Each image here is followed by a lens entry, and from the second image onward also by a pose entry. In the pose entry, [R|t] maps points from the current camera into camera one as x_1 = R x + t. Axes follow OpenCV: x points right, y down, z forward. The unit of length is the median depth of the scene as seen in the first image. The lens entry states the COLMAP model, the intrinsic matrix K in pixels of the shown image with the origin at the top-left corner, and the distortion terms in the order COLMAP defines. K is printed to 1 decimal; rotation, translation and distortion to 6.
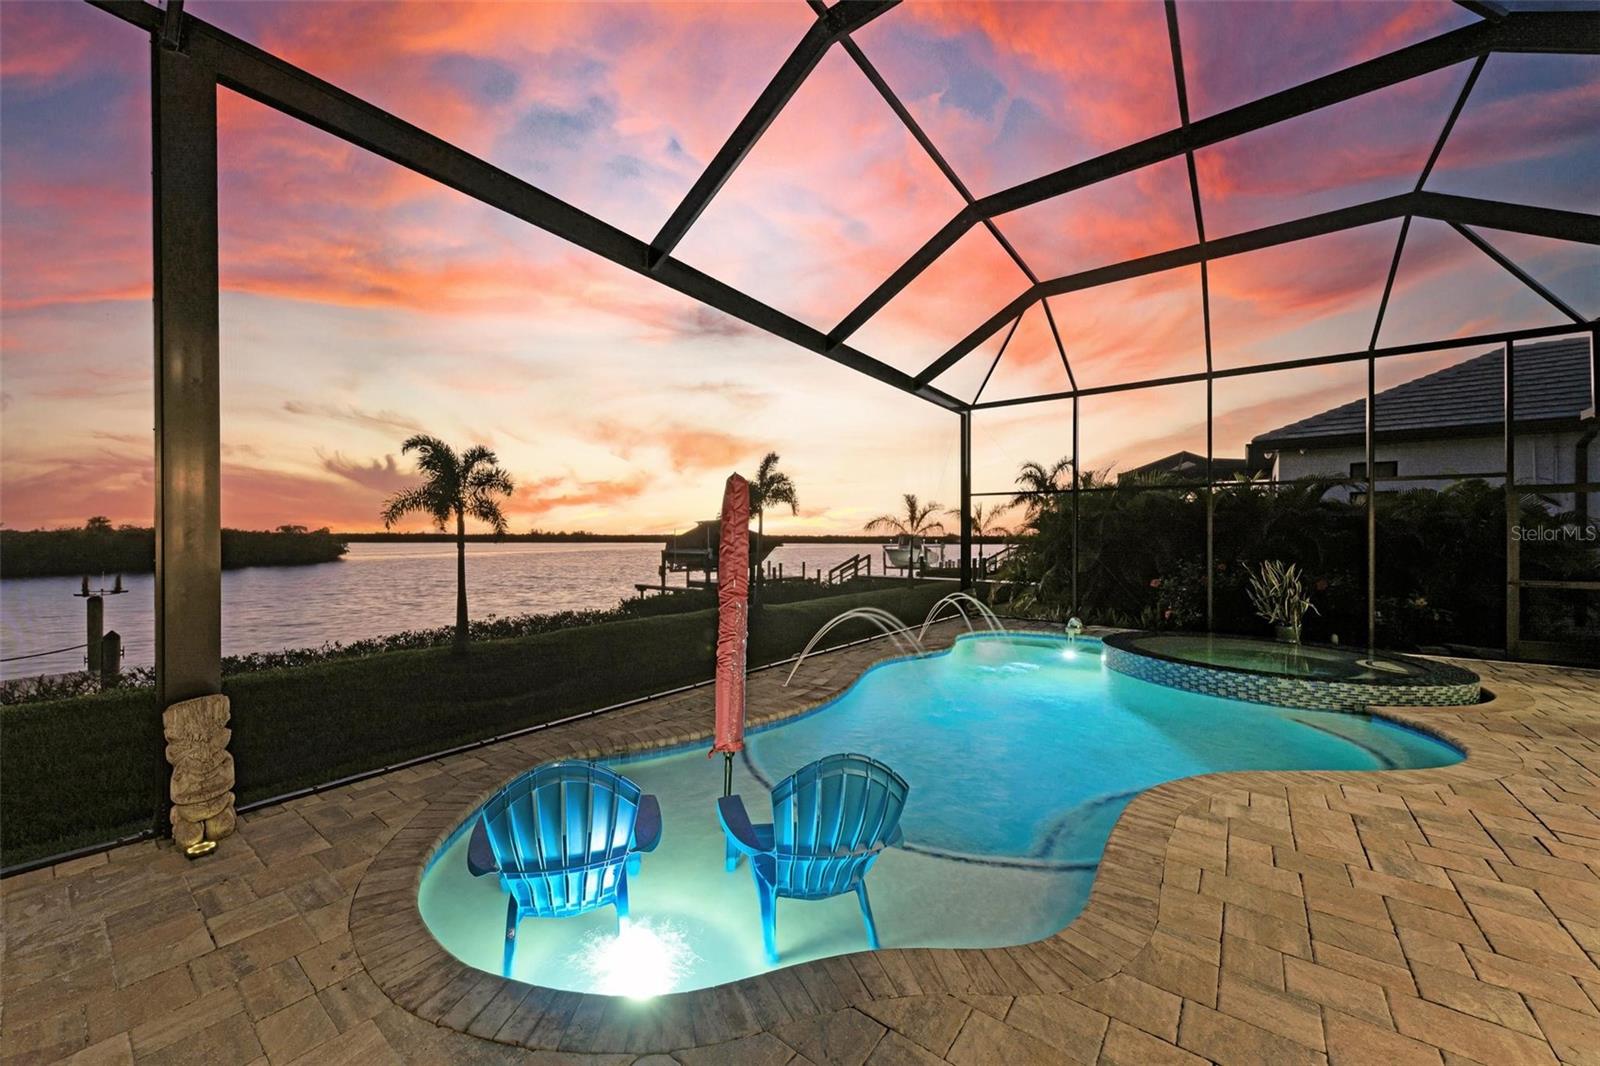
lens RADIAL K [[595.7, 0, 729.7], [0, 595.7, 530.7], [0, 0, 1]] dist [0.021827, -0.006063]
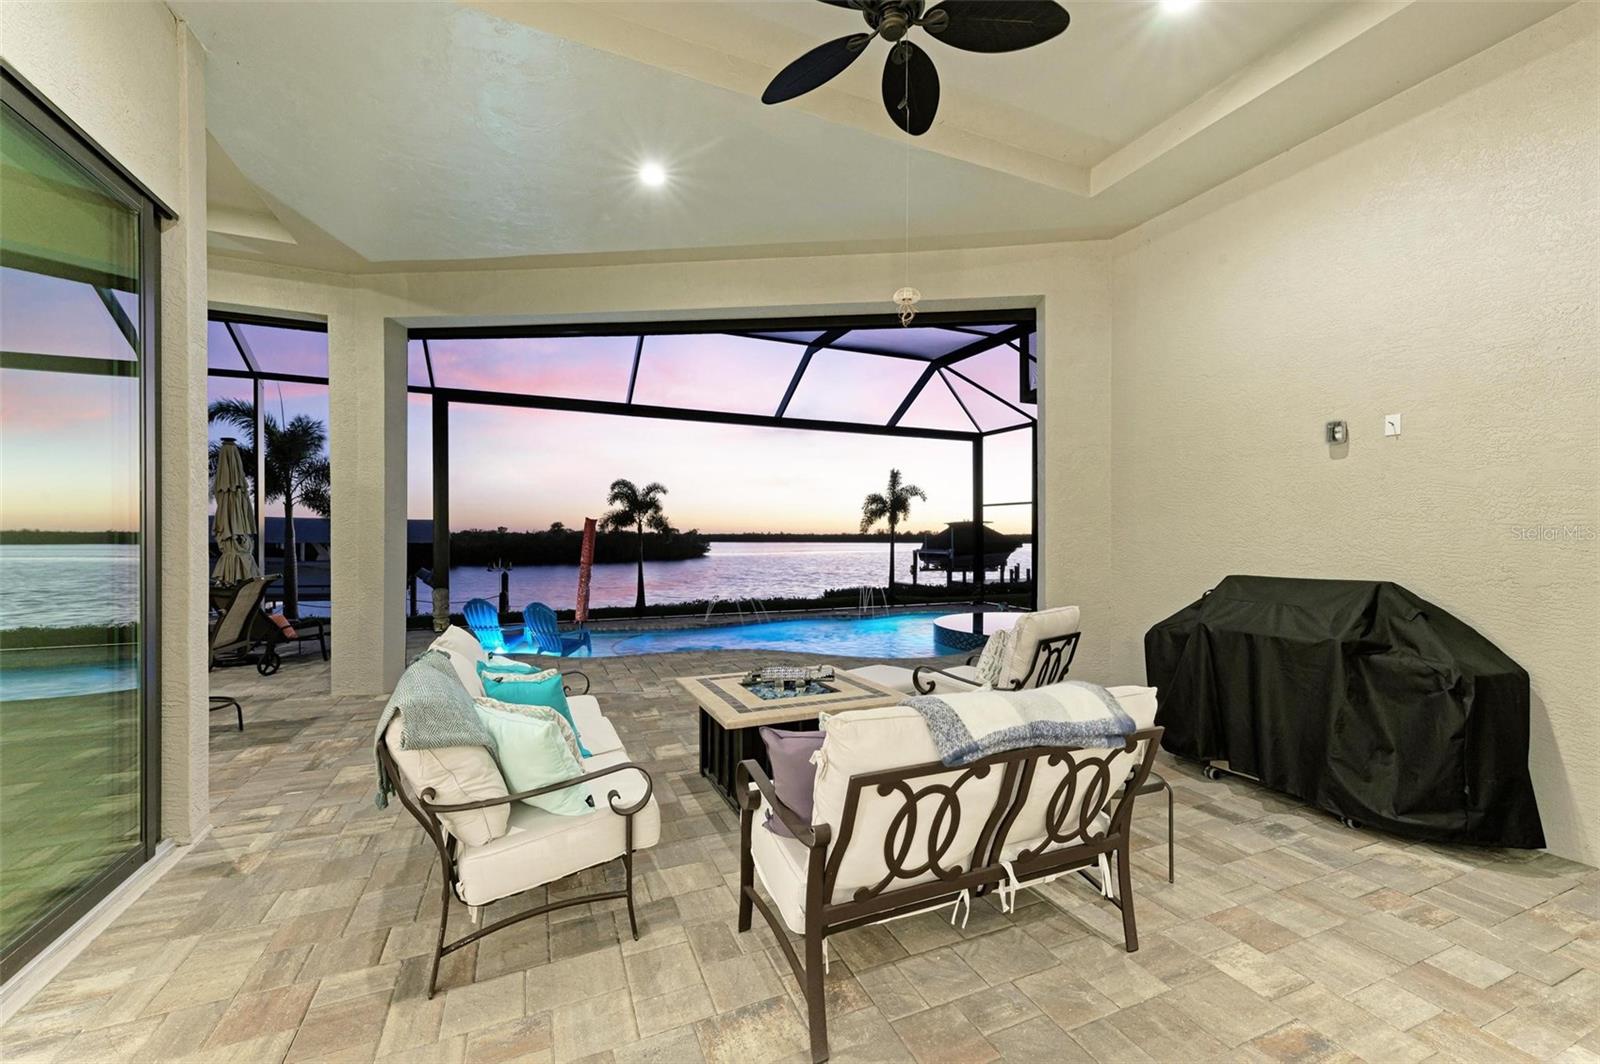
lens RADIAL K [[634.1, 0, 800.0], [0, 634.1, 532.0], [0, 0, 1]] dist [0.010144, -0.000016]
pose [[0.897807, -0.004419, -0.440367, 0.712598], [0.005956, 0.999980, 0.002109, -0.012384], [0.440349, -0.004517, 0.897815, -0.372219]]
